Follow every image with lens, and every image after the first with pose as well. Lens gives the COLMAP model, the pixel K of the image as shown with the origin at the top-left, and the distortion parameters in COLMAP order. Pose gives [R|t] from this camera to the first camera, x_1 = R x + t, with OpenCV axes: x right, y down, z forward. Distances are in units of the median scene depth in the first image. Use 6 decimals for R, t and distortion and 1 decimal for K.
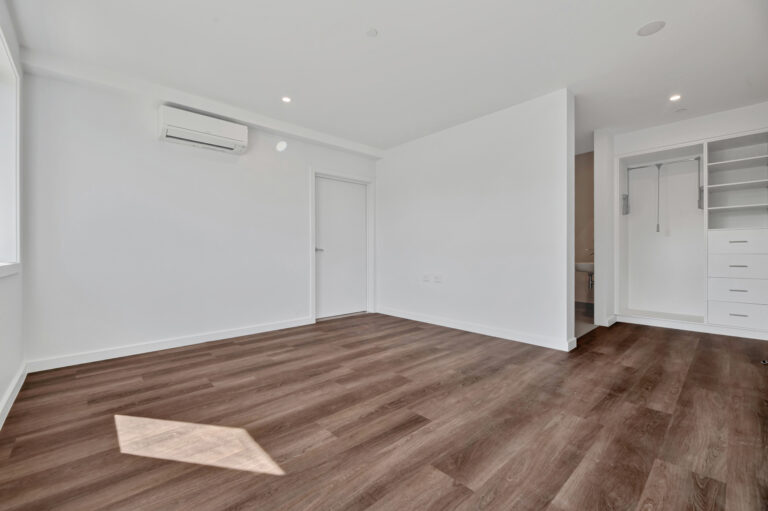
lens RADIAL K [[326.3, 0, 382.7], [0, 326.3, 254.3], [0, 0, 1]] dist [0.004036, 0.000215]
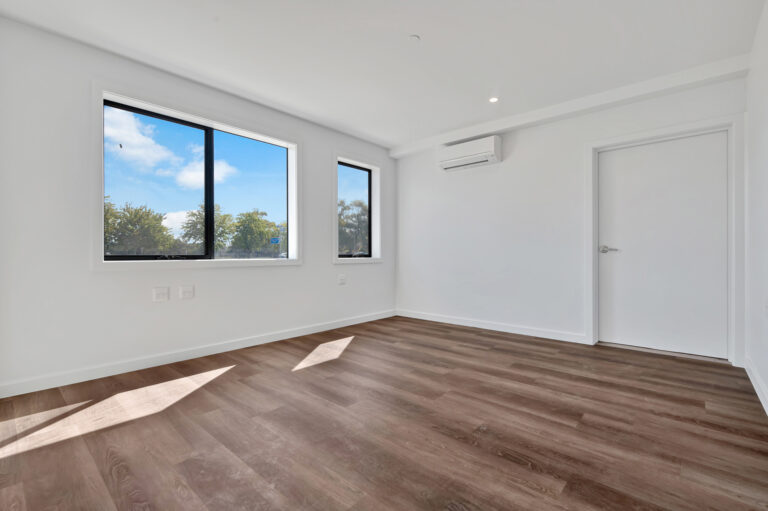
lens RADIAL K [[347.2, 0, 382.7], [0, 347.2, 254.6], [0, 0, 1]] dist [0.002488, -0.000023]
pose [[0.090132, 0.004544, -0.995919, 0.804093], [-0.005673, 0.999976, 0.004050, -0.003887], [0.995914, 0.005285, 0.090155, 0.622261]]
